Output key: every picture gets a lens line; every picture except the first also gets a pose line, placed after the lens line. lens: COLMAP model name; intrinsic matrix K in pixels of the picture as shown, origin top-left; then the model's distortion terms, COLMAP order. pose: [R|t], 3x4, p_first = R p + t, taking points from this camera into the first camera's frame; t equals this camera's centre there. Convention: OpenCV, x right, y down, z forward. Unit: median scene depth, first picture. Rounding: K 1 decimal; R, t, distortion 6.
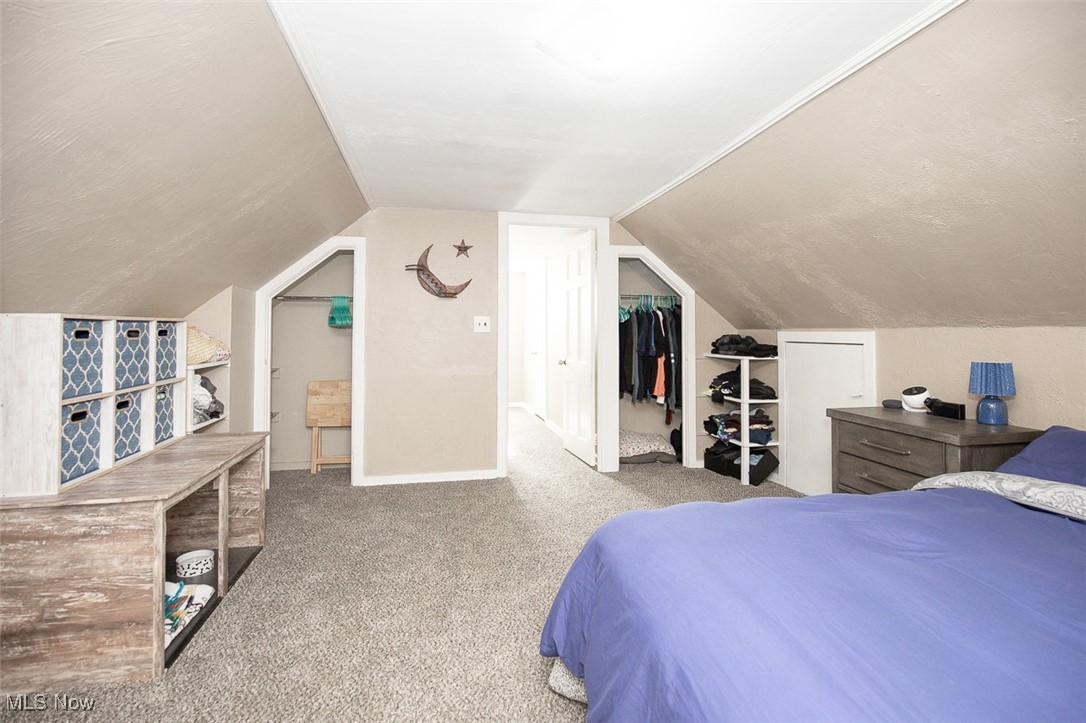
lens RADIAL K [[506.7, 0, 544.2], [0, 506.7, 356.1], [0, 0, 1]] dist [-0.012686, 0.000932]
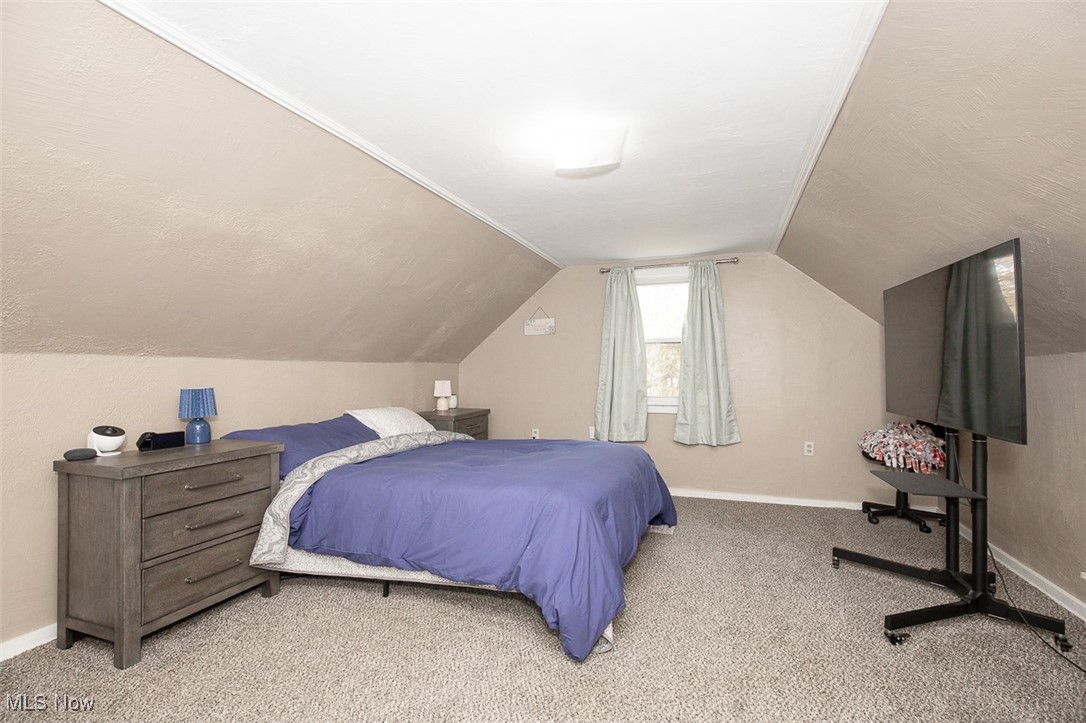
lens RADIAL K [[506.7, 0, 544.2], [0, 506.7, 356.1], [0, 0, 1]] dist [-0.012686, 0.000932]
pose [[-0.848523, 0.005296, 0.529132, -0.375992], [0.017376, 0.999690, 0.017859, -0.067229], [-0.528874, 0.024348, -0.848351, 1.547545]]
